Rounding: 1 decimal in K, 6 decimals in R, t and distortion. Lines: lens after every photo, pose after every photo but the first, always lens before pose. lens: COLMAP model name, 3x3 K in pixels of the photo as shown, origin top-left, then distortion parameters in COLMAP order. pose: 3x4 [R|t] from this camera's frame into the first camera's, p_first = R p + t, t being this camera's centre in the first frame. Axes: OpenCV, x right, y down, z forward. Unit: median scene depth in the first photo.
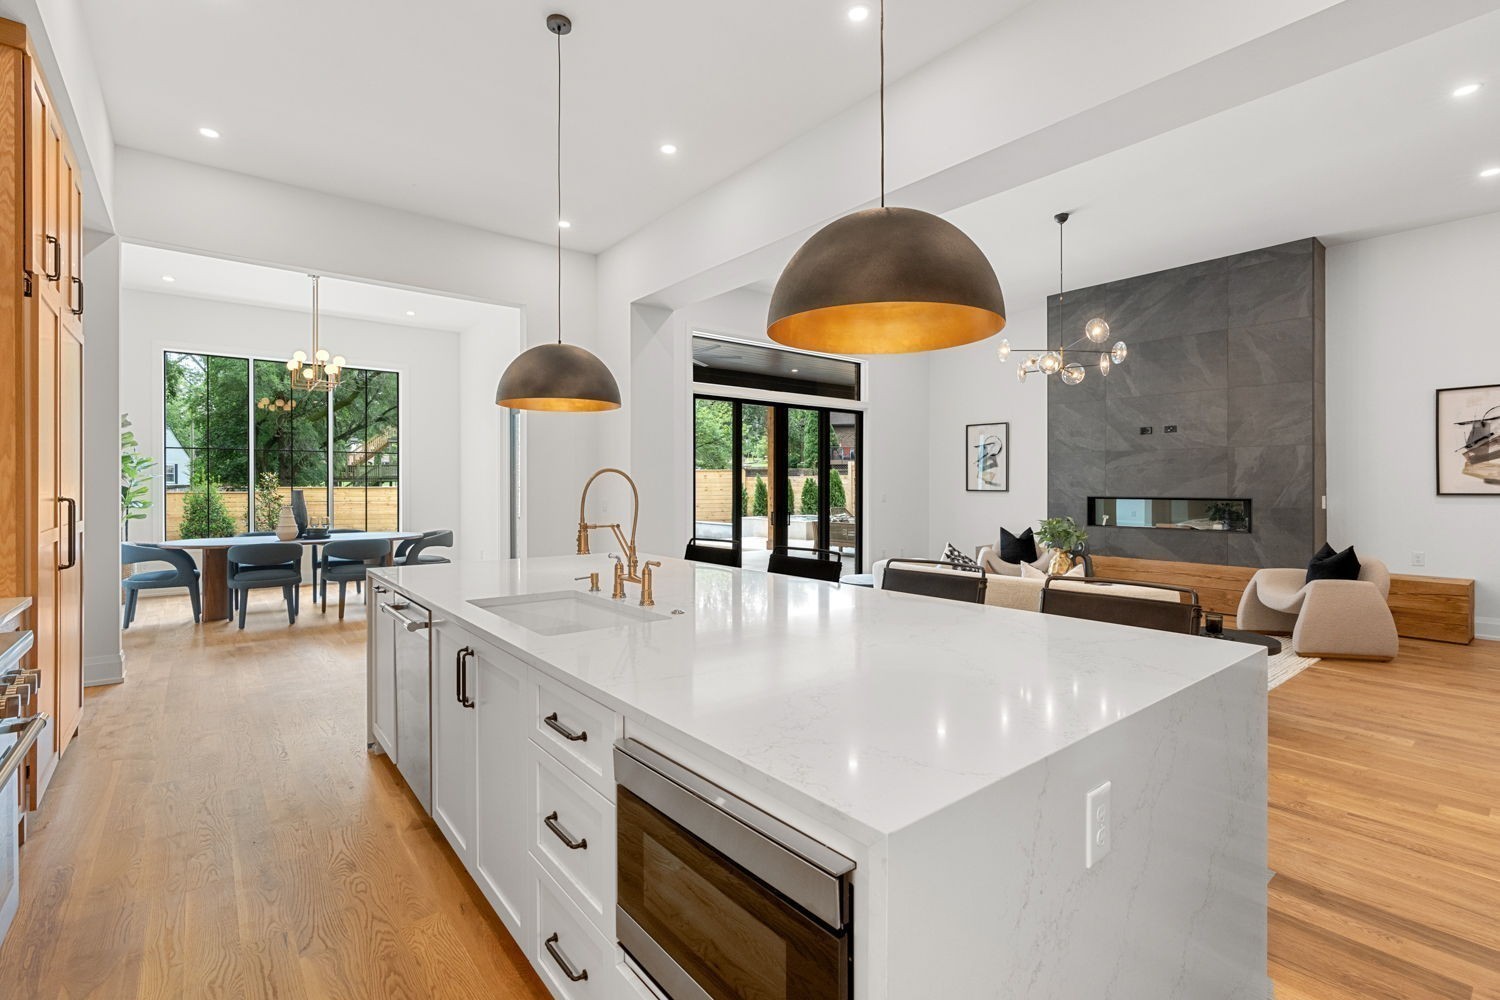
lens RADIAL K [[690.6, 0, 745.7], [0, 690.6, 488.1], [0, 0, 1]] dist [-0.000897, -0.000186]
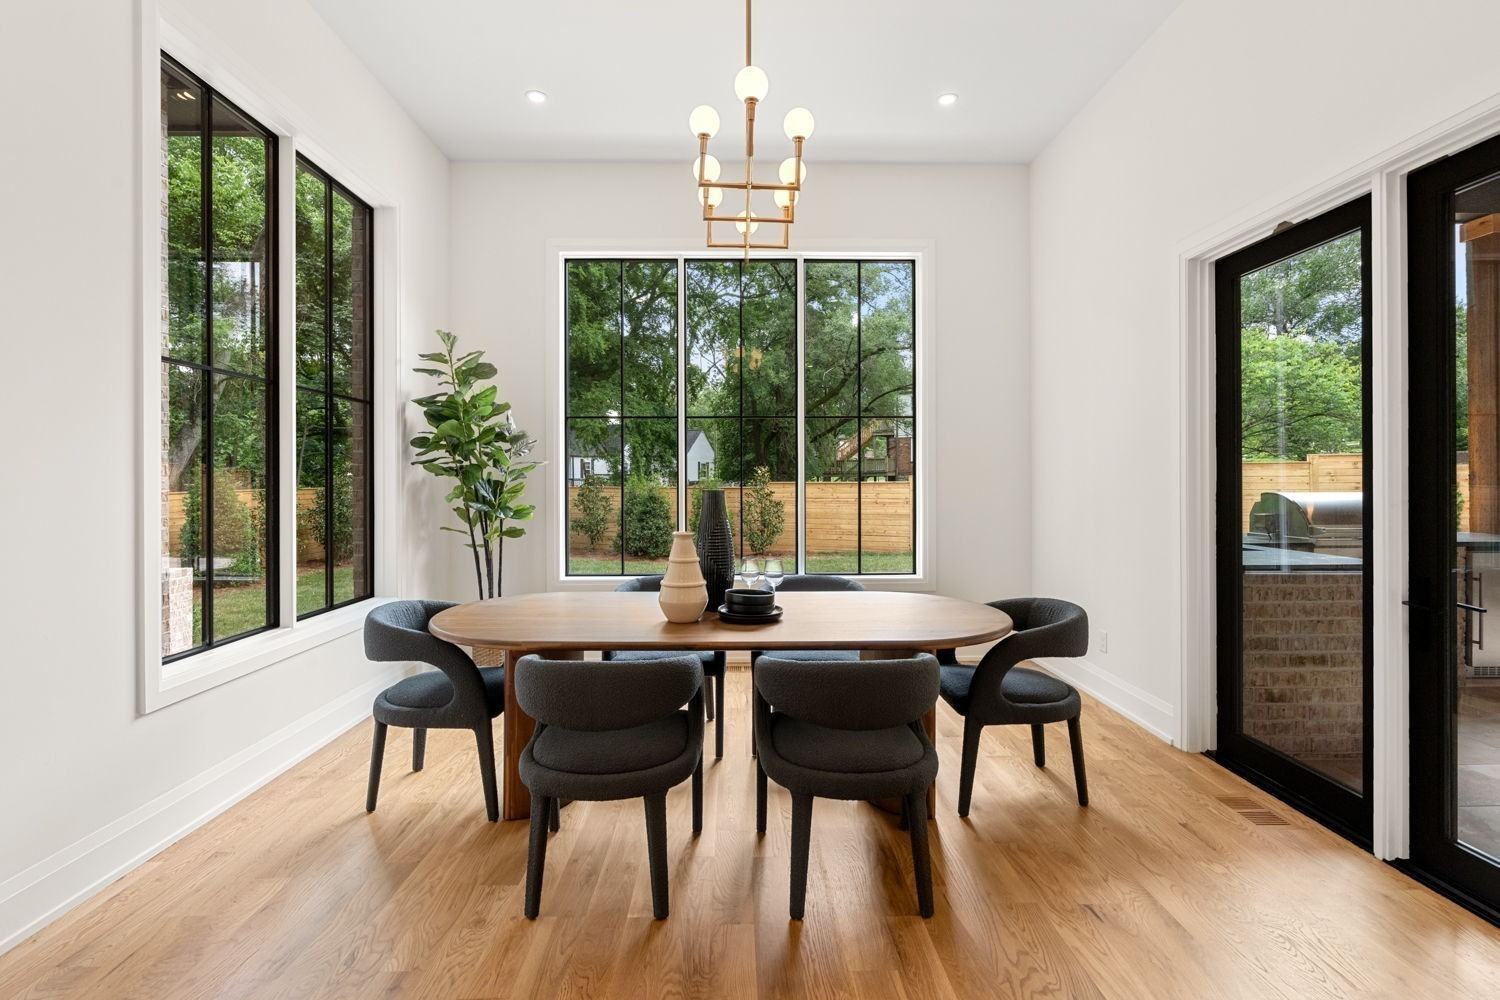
lens RADIAL K [[690.6, 0, 745.7], [0, 690.6, 488.1], [0, 0, 1]] dist [-0.000897, -0.000186]
pose [[0.793013, 0.004172, -0.609191, -0.231439], [0.000040, 0.999976, 0.006901, -0.000390], [0.609205, -0.005497, 0.792994, 0.410841]]
